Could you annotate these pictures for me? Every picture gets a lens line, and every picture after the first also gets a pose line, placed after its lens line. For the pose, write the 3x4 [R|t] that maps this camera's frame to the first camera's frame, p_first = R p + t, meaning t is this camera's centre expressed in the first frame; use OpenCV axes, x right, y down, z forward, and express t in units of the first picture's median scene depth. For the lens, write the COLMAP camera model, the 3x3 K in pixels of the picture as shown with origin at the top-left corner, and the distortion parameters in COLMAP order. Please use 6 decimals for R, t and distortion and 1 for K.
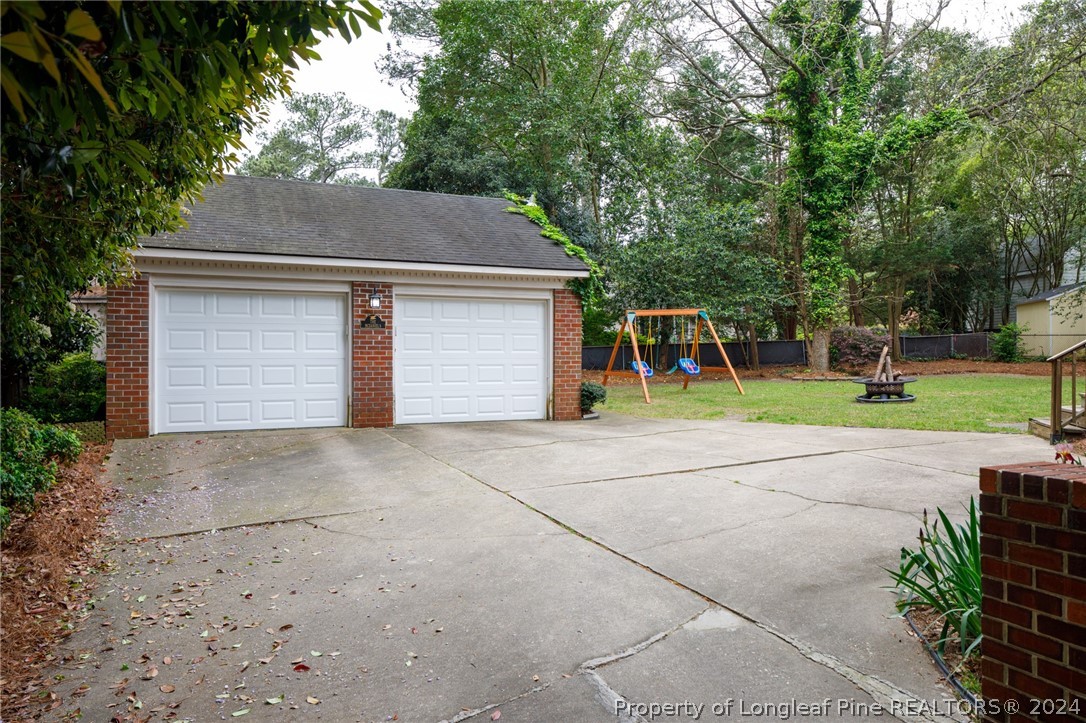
lens RADIAL K [[732.7, 0, 543.0], [0, 732.7, 353.6], [0, 0, 1]] dist [-0.005055, 0.000879]
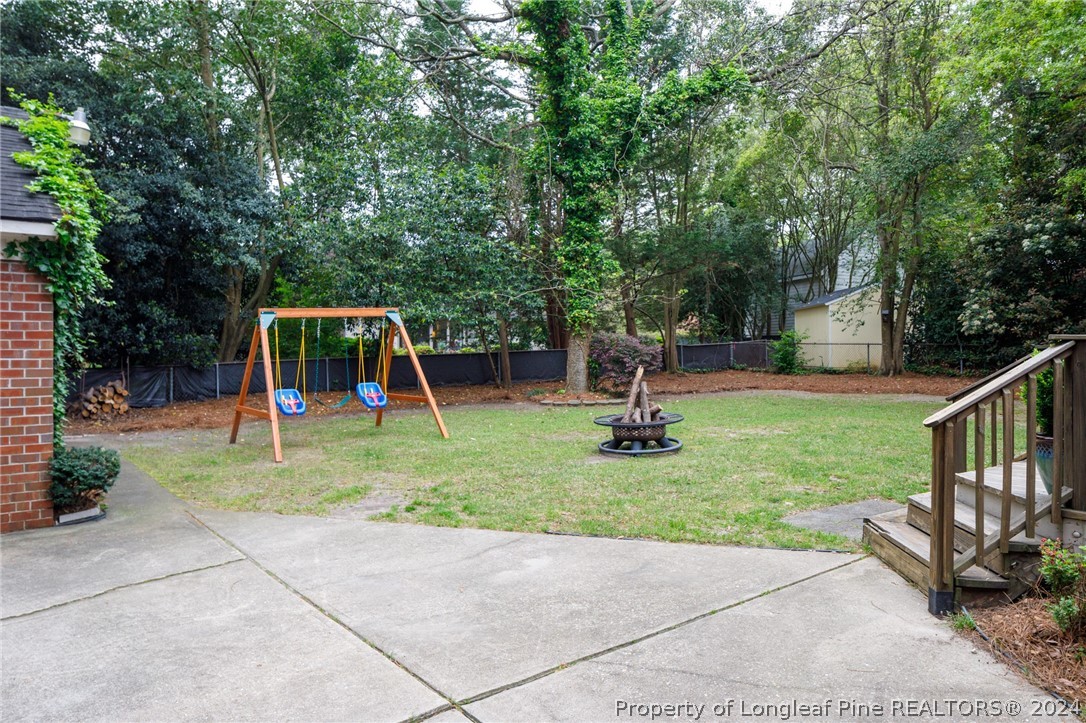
lens RADIAL K [[732.7, 0, 542.9], [0, 732.7, 360.5], [0, 0, 1]] dist [-0.005055, 0.000879]
pose [[0.966867, -0.004996, 0.255232, 0.146854], [0.003529, 0.999975, 0.006203, -0.013920], [-0.255257, -0.005096, 0.966860, 0.262874]]
